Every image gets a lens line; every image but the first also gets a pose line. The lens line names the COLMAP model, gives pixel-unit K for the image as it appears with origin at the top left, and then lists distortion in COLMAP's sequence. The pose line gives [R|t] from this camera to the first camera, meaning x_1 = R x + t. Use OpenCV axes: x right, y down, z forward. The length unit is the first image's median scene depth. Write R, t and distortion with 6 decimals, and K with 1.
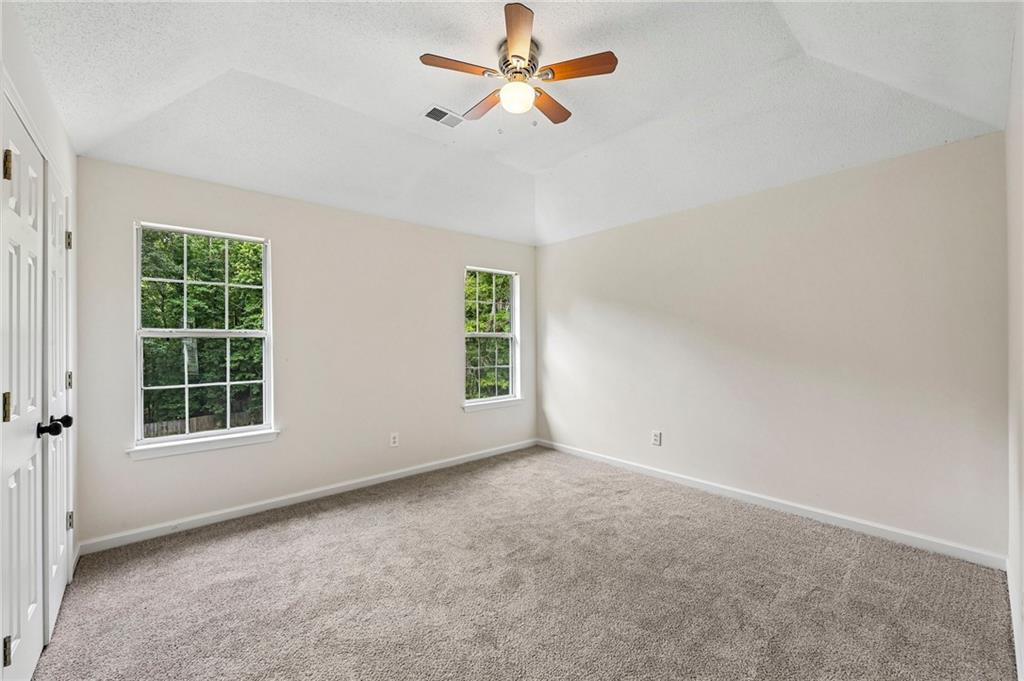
lens RADIAL K [[399.6, 0, 510.8], [0, 399.6, 341.9], [0, 0, 1]] dist [-0.000782, -0.000078]
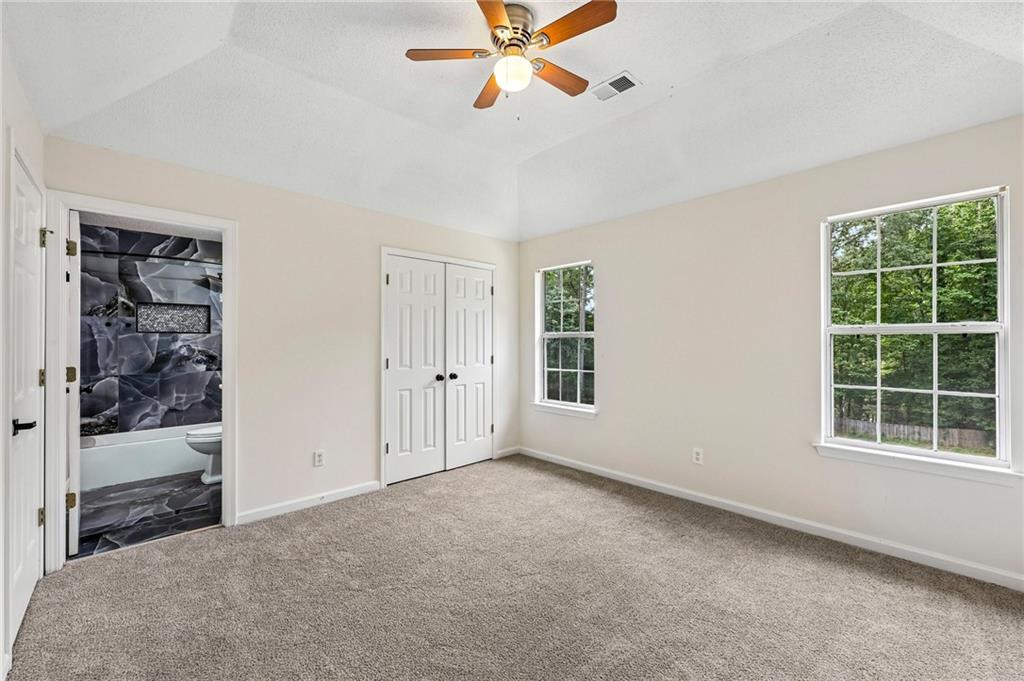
lens RADIAL K [[412.8, 0, 513.2], [0, 412.8, 340.3], [0, 0, 1]] dist [-0.003847, -0.000190]
pose [[0.053949, 0.003480, -0.998538, 0.528389], [-0.001130, 0.999993, 0.003424, -0.003611], [0.998543, 0.000944, 0.053953, 0.524550]]
